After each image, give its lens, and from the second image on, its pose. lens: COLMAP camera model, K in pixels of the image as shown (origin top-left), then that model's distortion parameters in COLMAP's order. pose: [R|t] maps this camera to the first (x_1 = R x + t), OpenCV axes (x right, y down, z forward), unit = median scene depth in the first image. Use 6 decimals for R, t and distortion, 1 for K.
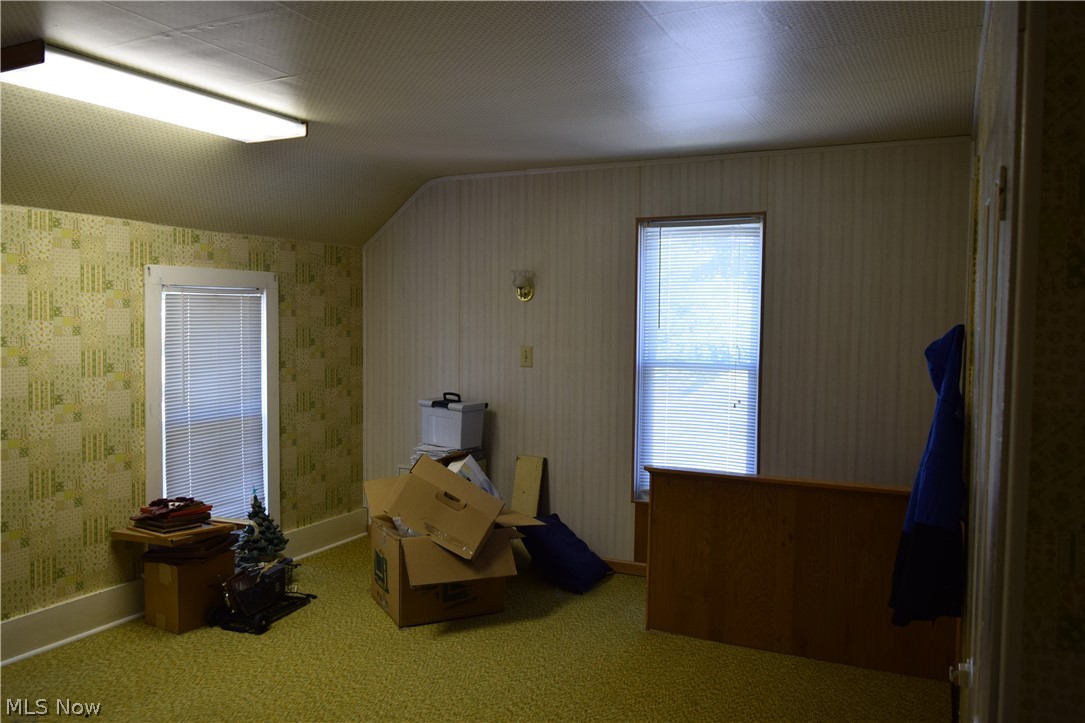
lens RADIAL K [[841.6, 0, 544.9], [0, 841.6, 361.0], [0, 0, 1]] dist [-0.016439, 0.014156]
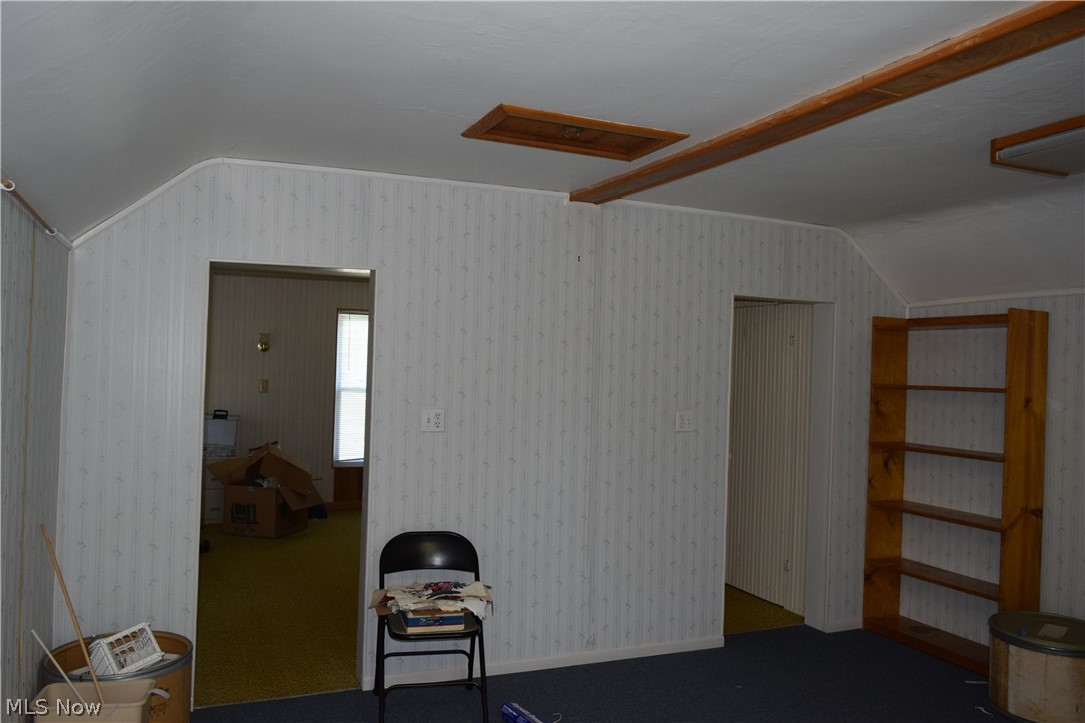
lens RADIAL K [[841.6, 0, 548.4], [0, 841.6, 364.0], [0, 0, 1]] dist [-0.016439, 0.014156]
pose [[0.644885, 0.010233, 0.764211, -0.988752], [0.019613, 0.999359, -0.029933, 0.012471], [-0.764028, 0.034291, 0.644271, -0.504662]]
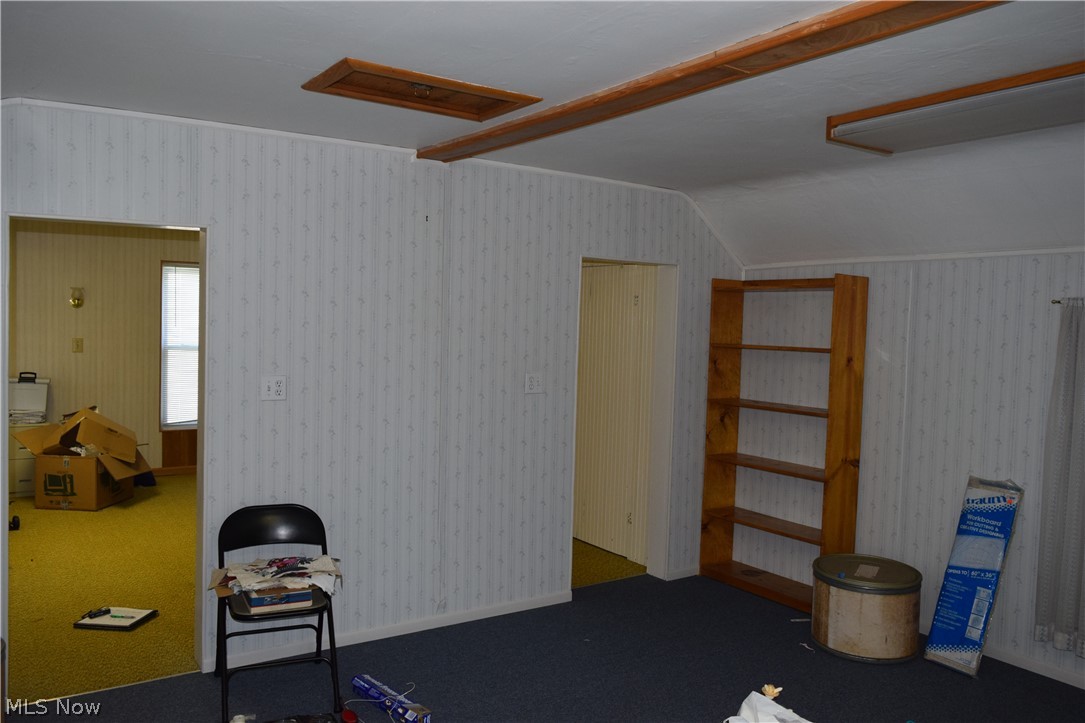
lens RADIAL K [[841.6, 0, 546.4], [0, 841.6, 362.7], [0, 0, 1]] dist [-0.016439, 0.014156]
pose [[0.493975, -0.040866, 0.868515, -0.982916], [0.024140, 0.999154, 0.033284, -0.004351], [-0.869141, 0.004524, 0.494544, -0.490929]]
